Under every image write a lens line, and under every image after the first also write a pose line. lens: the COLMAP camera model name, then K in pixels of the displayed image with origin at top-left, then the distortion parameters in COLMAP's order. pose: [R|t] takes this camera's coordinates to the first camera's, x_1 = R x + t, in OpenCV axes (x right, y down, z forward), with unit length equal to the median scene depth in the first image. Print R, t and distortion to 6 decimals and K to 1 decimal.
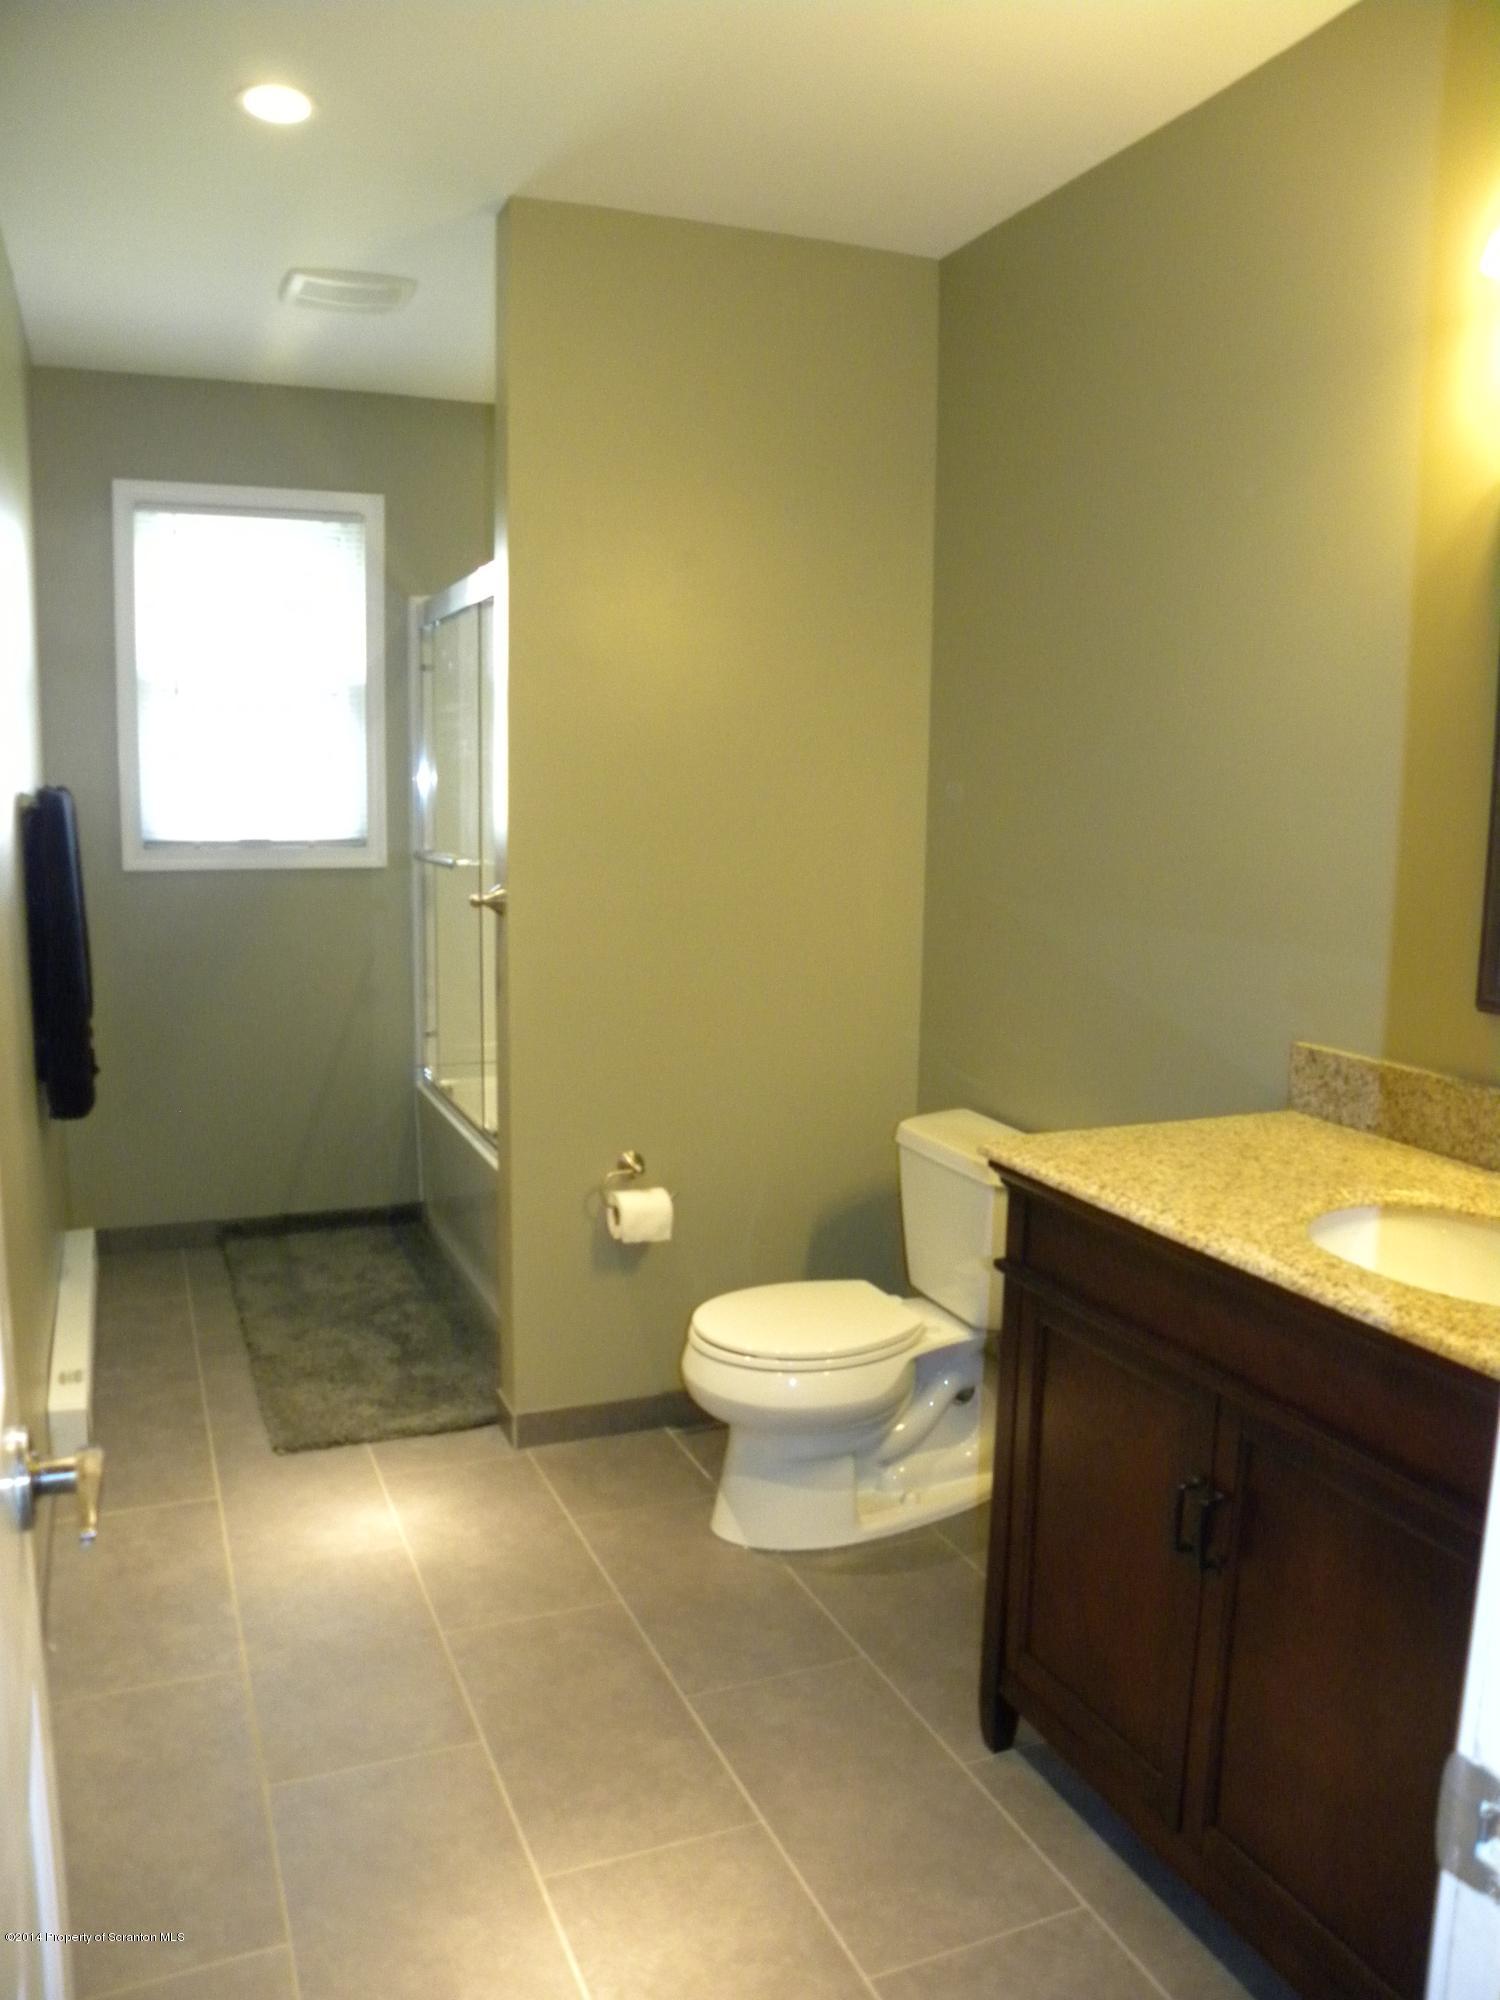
lens RADIAL K [[1511.6, 0, 750.3], [0, 1511.6, 997.9], [0, 0, 1]] dist [-0.149129, 0.072356]
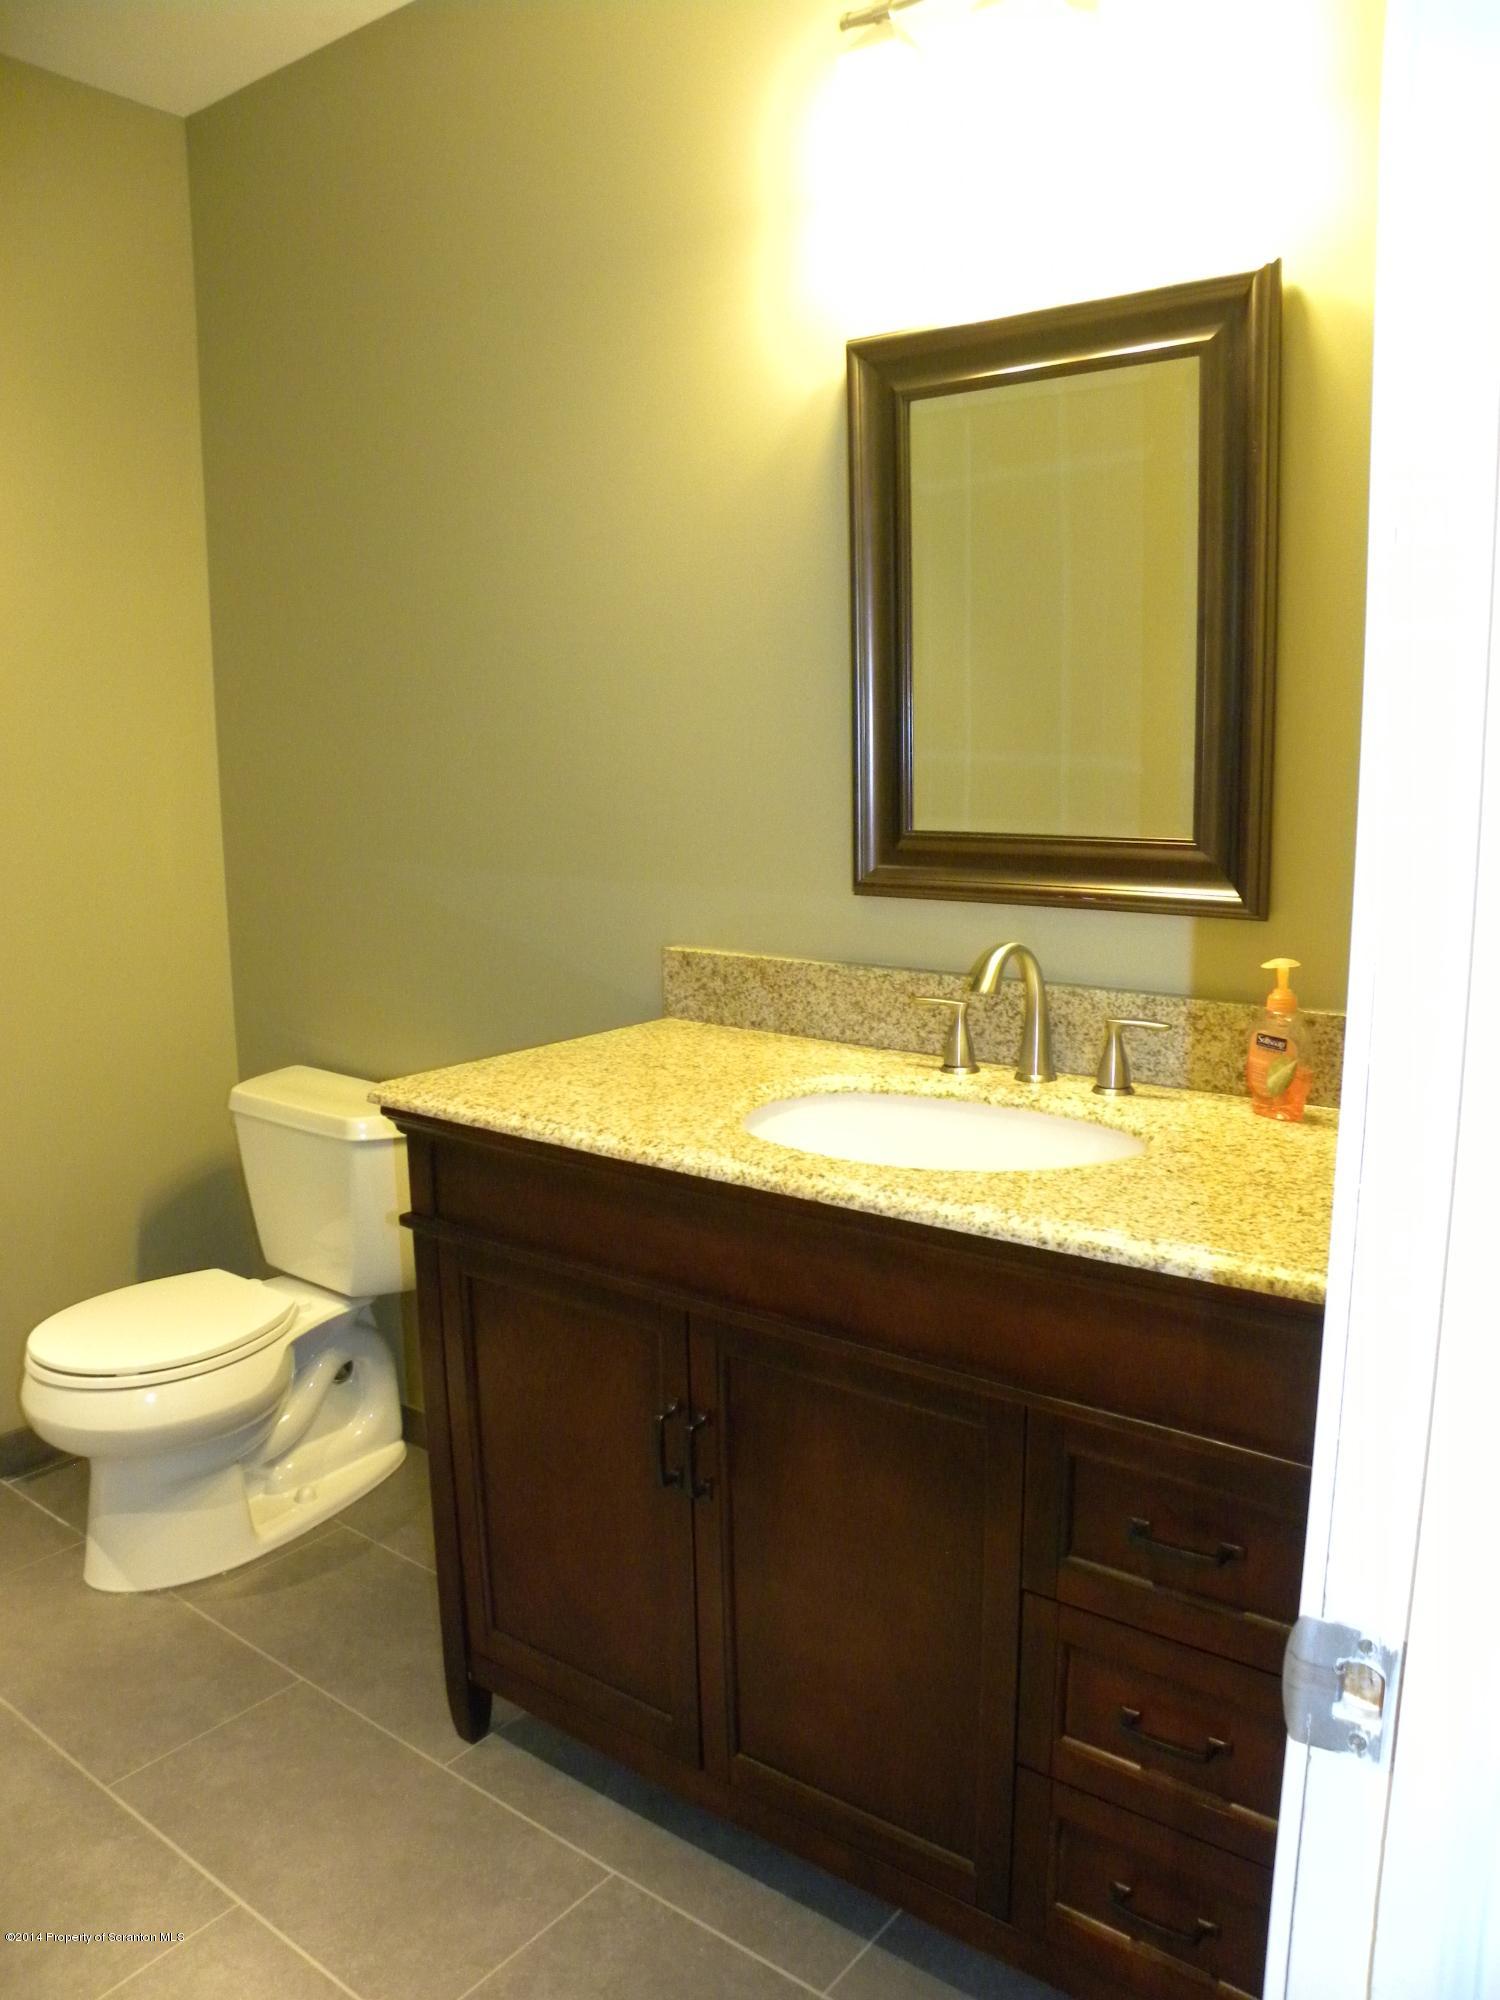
lens RADIAL K [[1511.6, 0, 754.7], [0, 1511.6, 998.0], [0, 0, 1]] dist [-0.149129, 0.072356]
pose [[0.871849, -0.110243, 0.477207, -0.062426], [0.095265, 0.993900, 0.055559, 0.013593], [-0.480421, -0.002978, 0.877033, 0.101049]]
